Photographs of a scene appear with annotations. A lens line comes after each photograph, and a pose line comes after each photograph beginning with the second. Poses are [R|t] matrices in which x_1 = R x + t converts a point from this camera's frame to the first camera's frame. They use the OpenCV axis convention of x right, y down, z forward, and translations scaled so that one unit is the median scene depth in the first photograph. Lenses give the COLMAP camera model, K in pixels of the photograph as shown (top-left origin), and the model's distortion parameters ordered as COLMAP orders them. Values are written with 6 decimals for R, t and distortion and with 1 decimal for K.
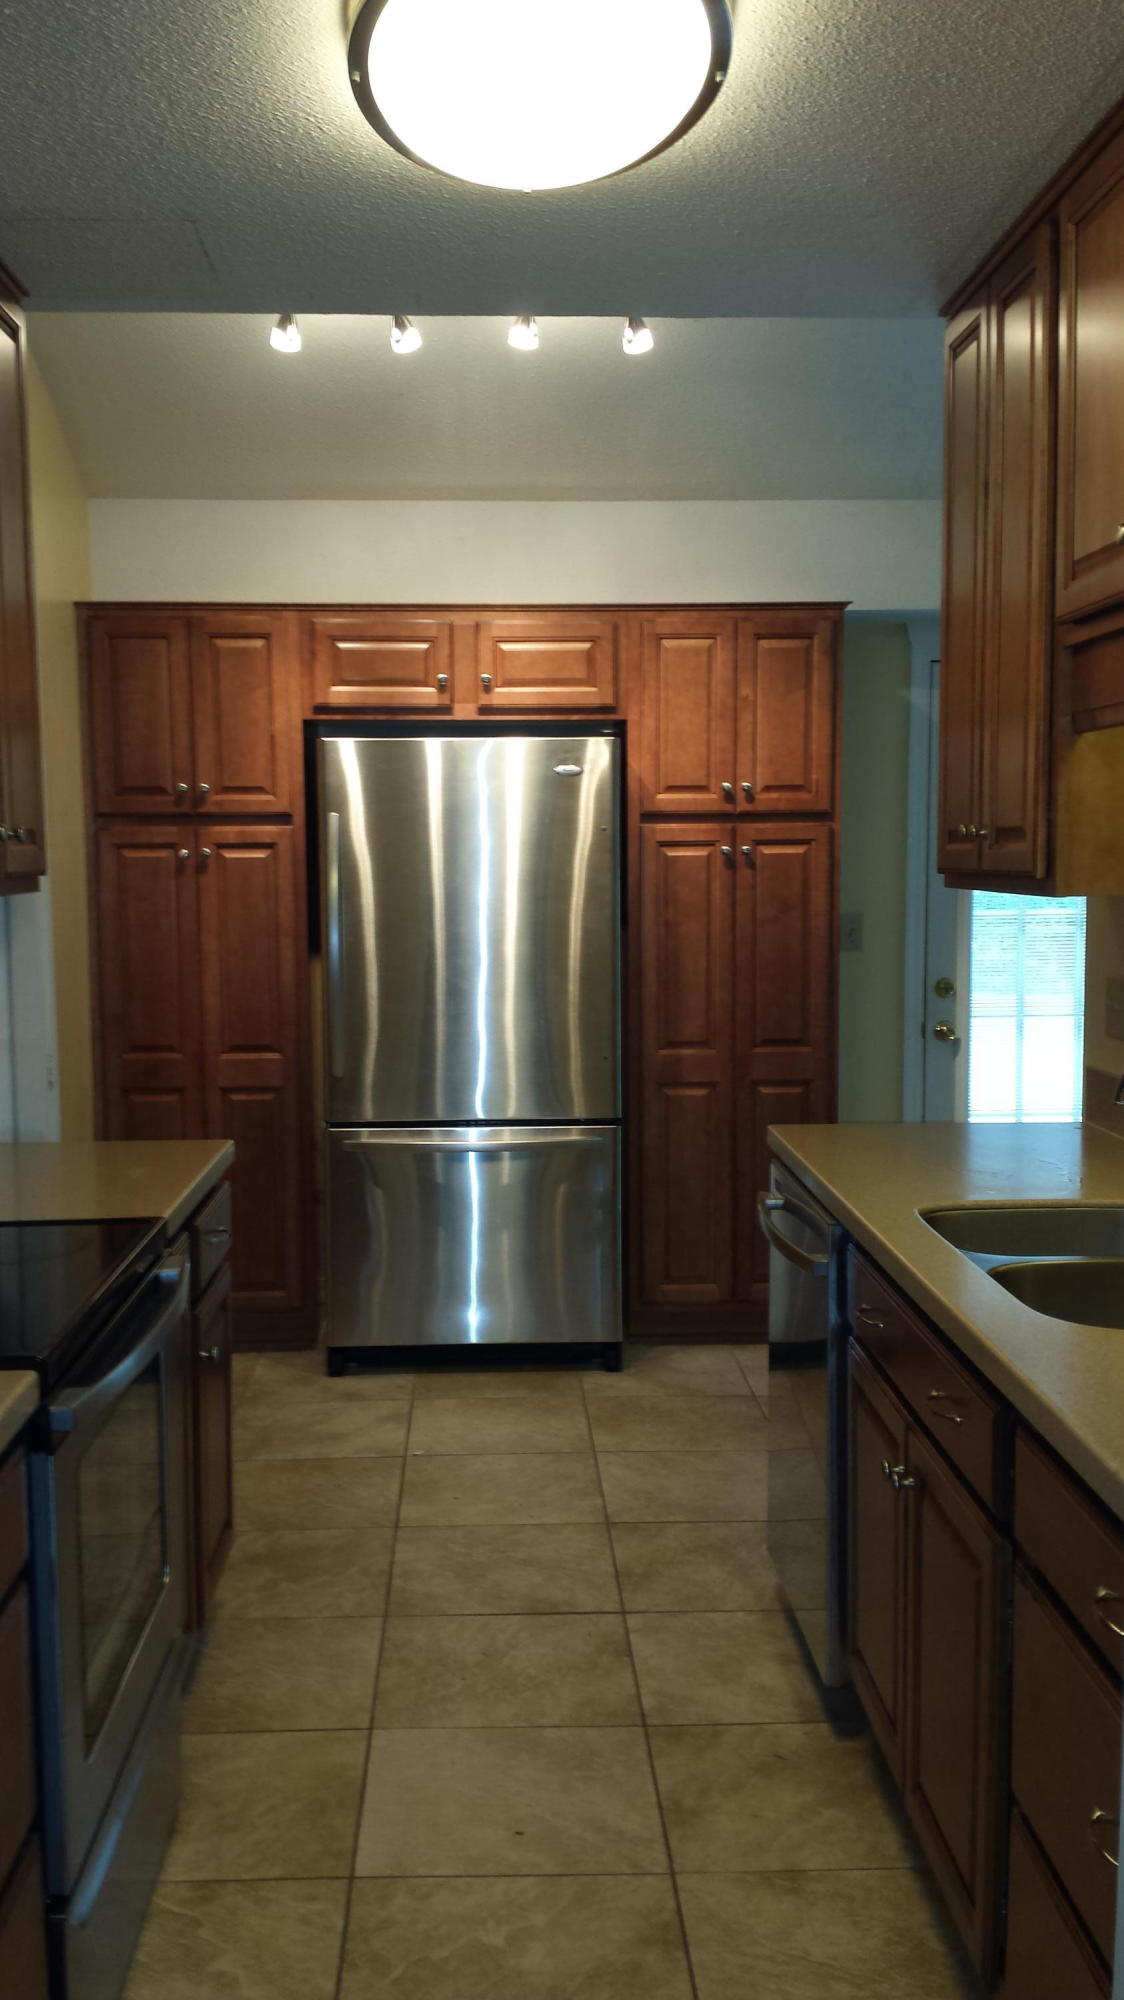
lens RADIAL K [[1853.3, 0, 562.0], [0, 1853.3, 1000.0], [0, 0, 1]] dist [0.127185, -0.307846]
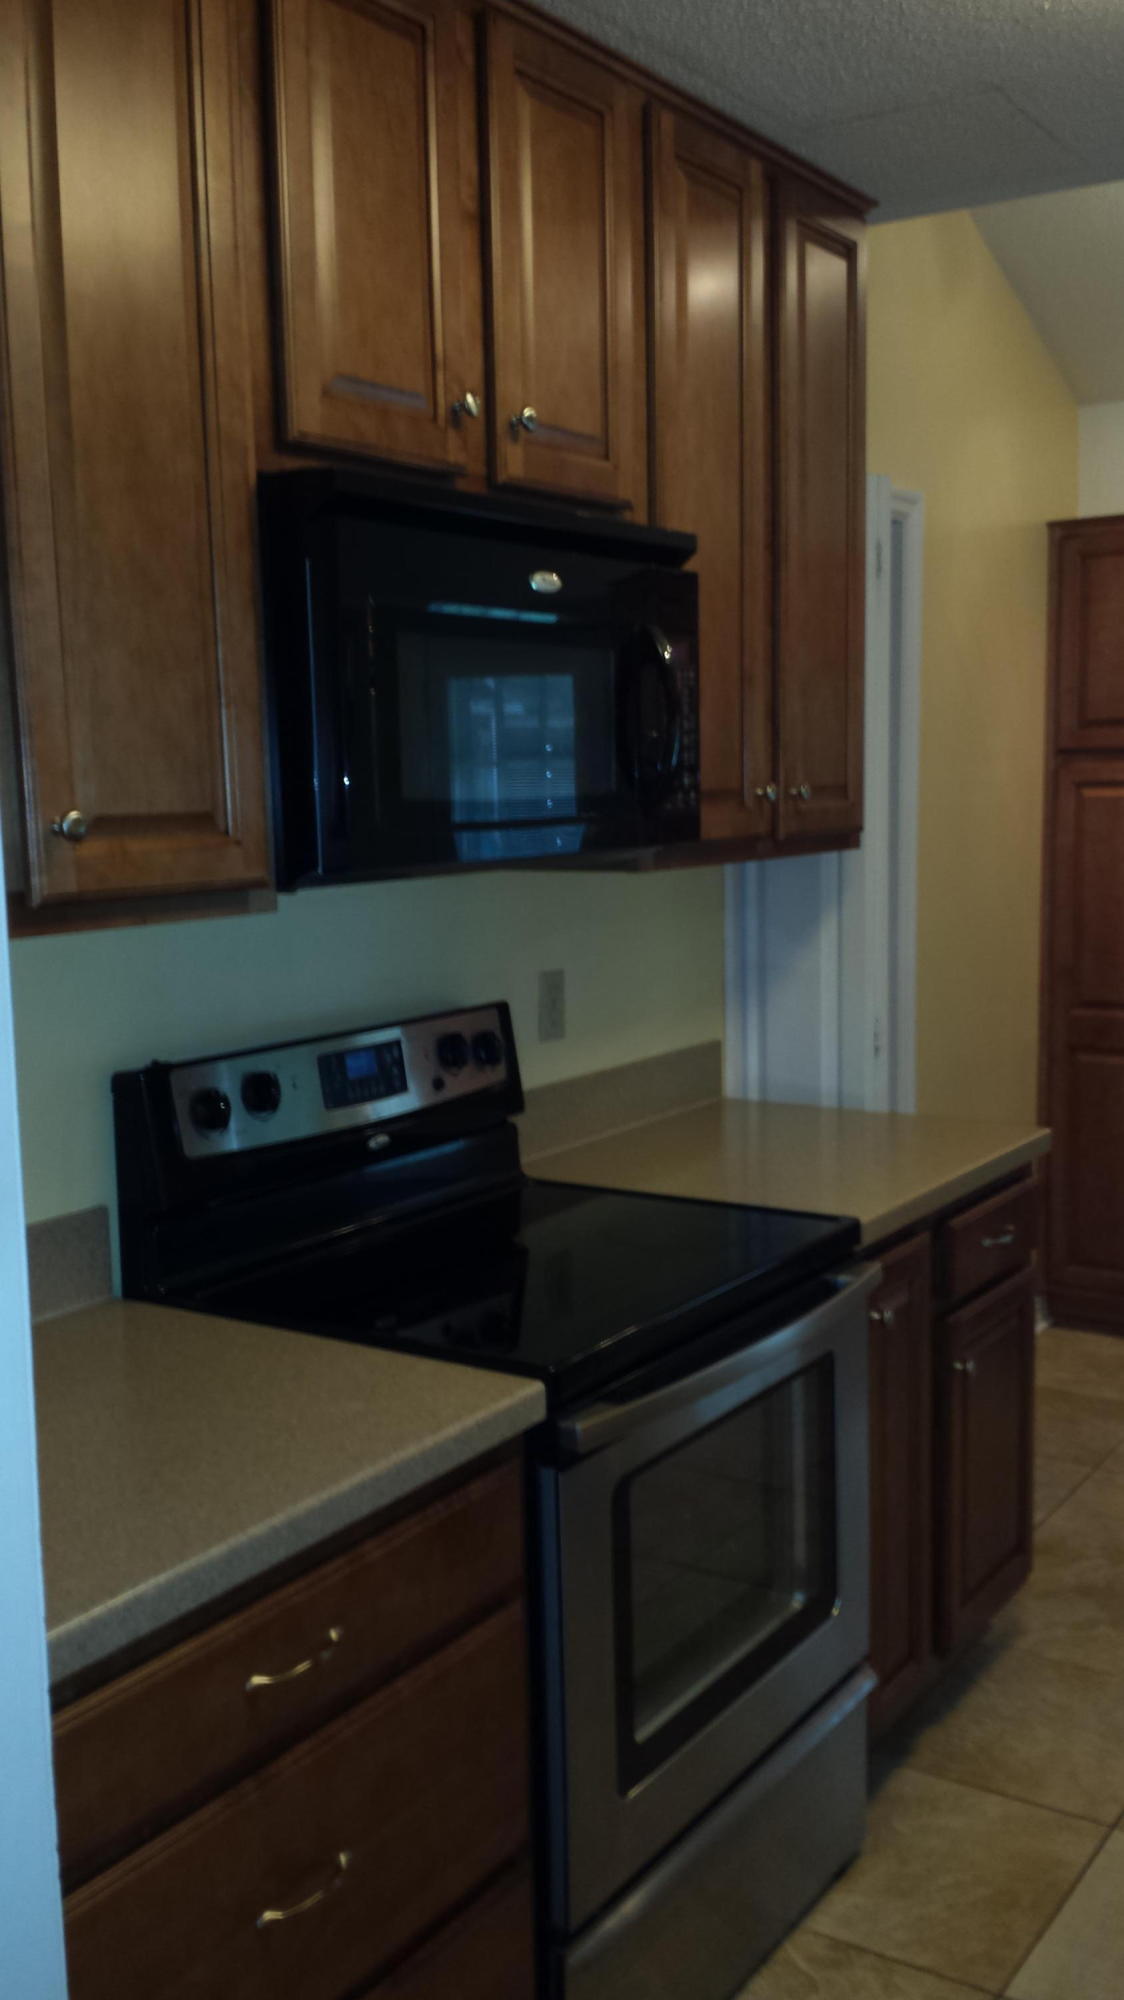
lens RADIAL K [[1853.3, 0, 562.0], [0, 1853.3, 1000.0], [0, 0, 1]] dist [0.127185, -0.307846]
pose [[0.806788, 0.059706, -0.587817, 0.107617], [-0.033087, 0.997885, 0.055945, -0.019322], [0.589914, -0.025687, 0.807057, 0.097681]]
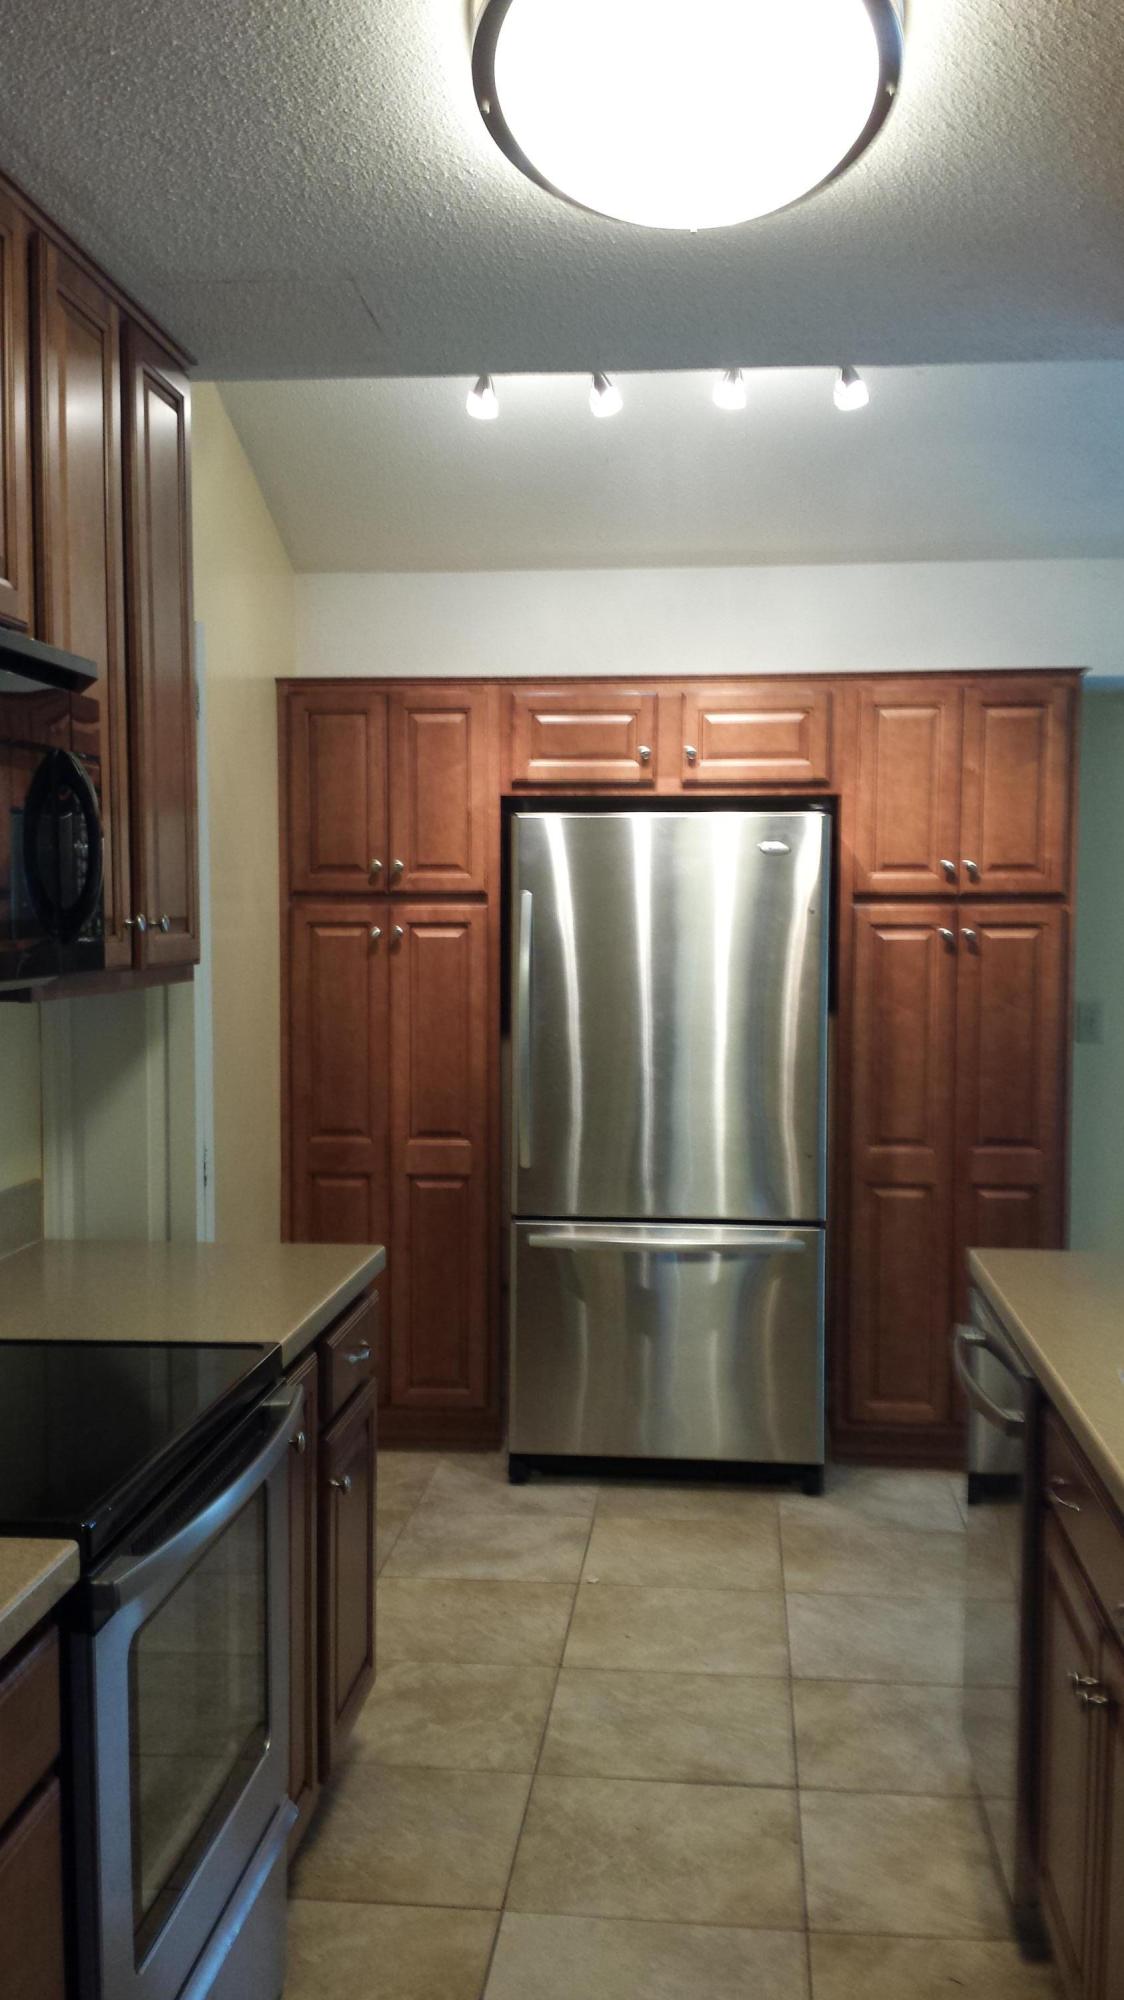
lens RADIAL K [[1853.3, 0, 562.0], [0, 1853.3, 1000.0], [0, 0, 1]] dist [0.127185, -0.307846]
pose [[0.990411, 0.015568, -0.137275, 0.027068], [-0.020159, 0.999281, -0.032116, -0.014046], [0.136676, 0.034576, 0.990012, 0.053347]]
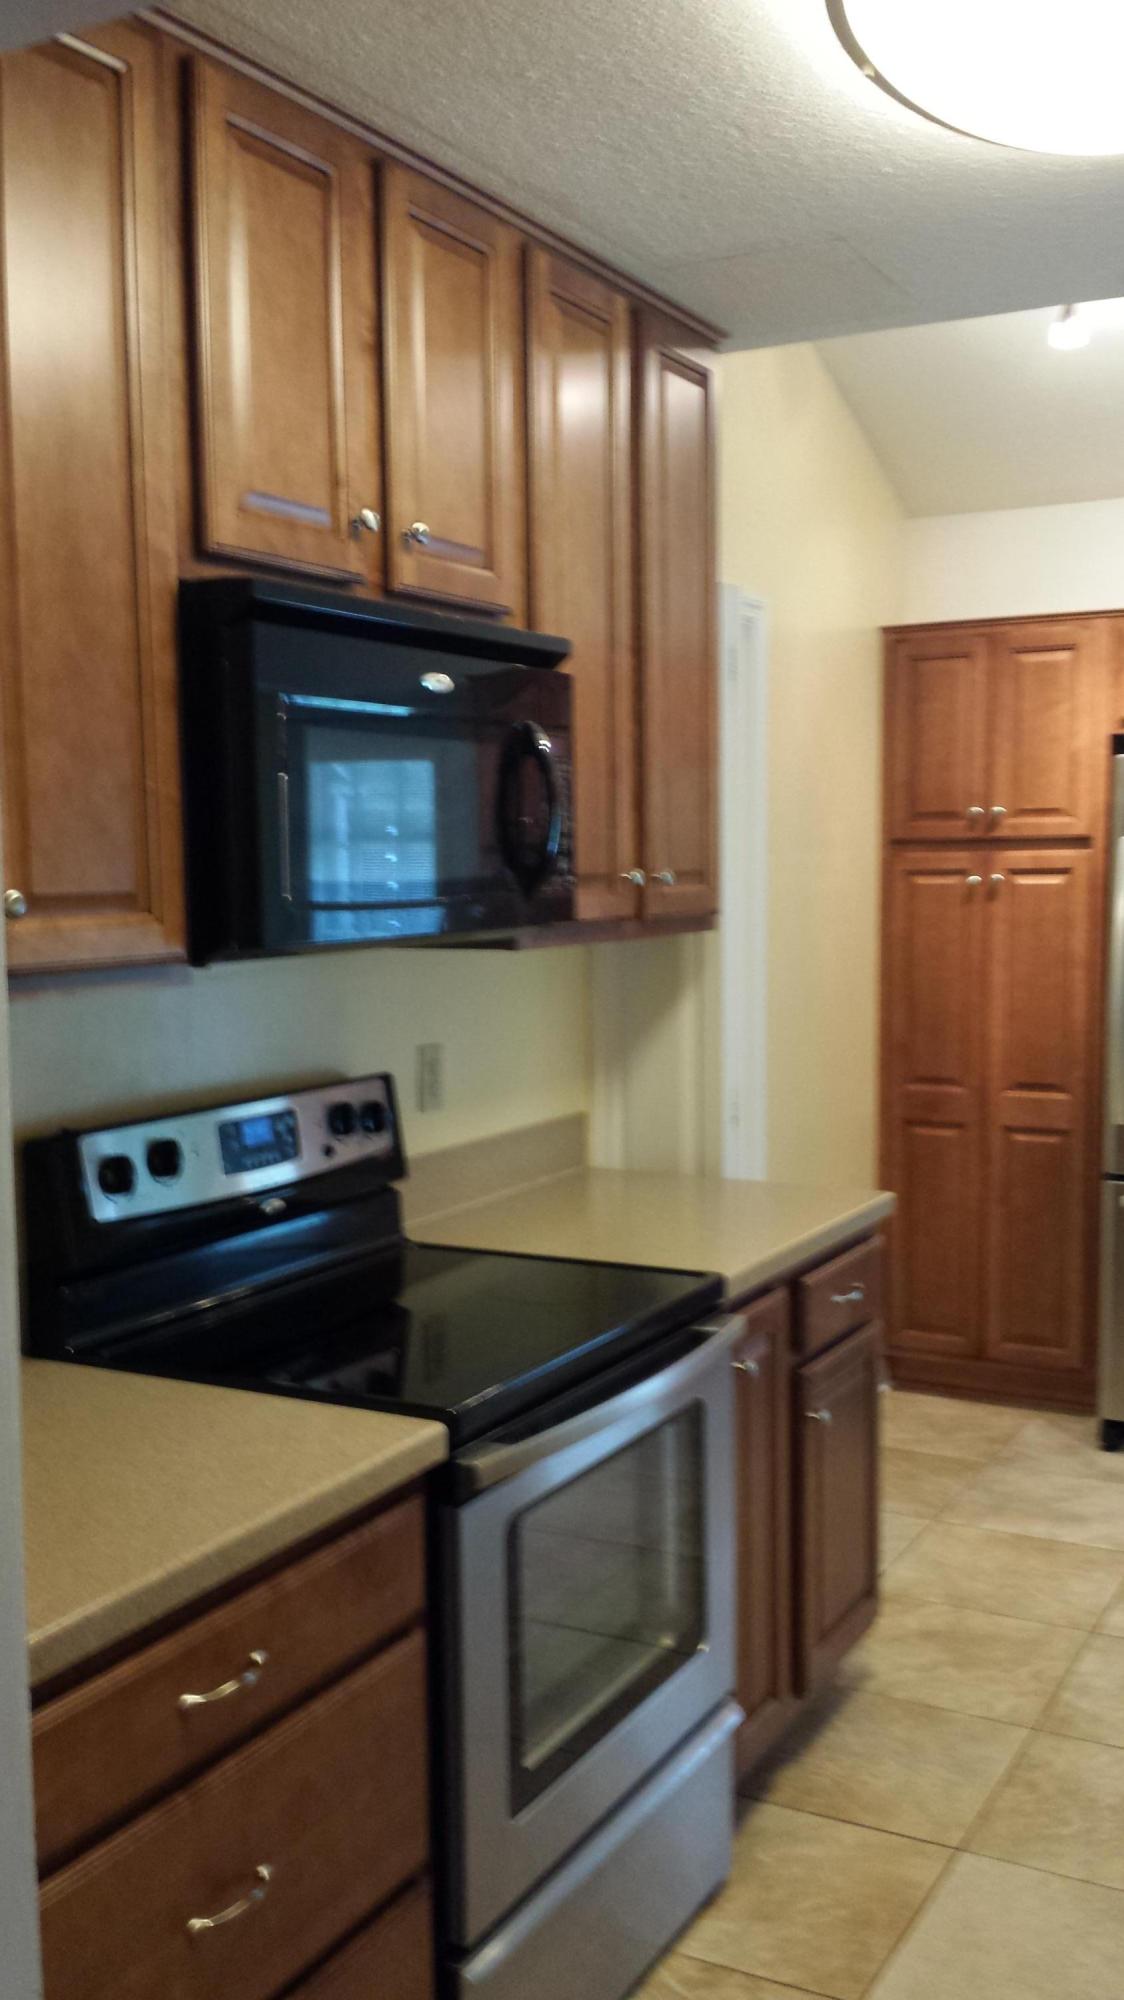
lens RADIAL K [[1875.2, 0, 562.0], [0, 1875.2, 1000.0], [0, 0, 1]] dist [0.132076, -0.319877]
pose [[0.857173, 0.036217, -0.513754, 0.116931], [-0.037070, 0.999276, 0.008596, -0.017327], [0.513693, 0.011677, 0.857895, 0.057499]]
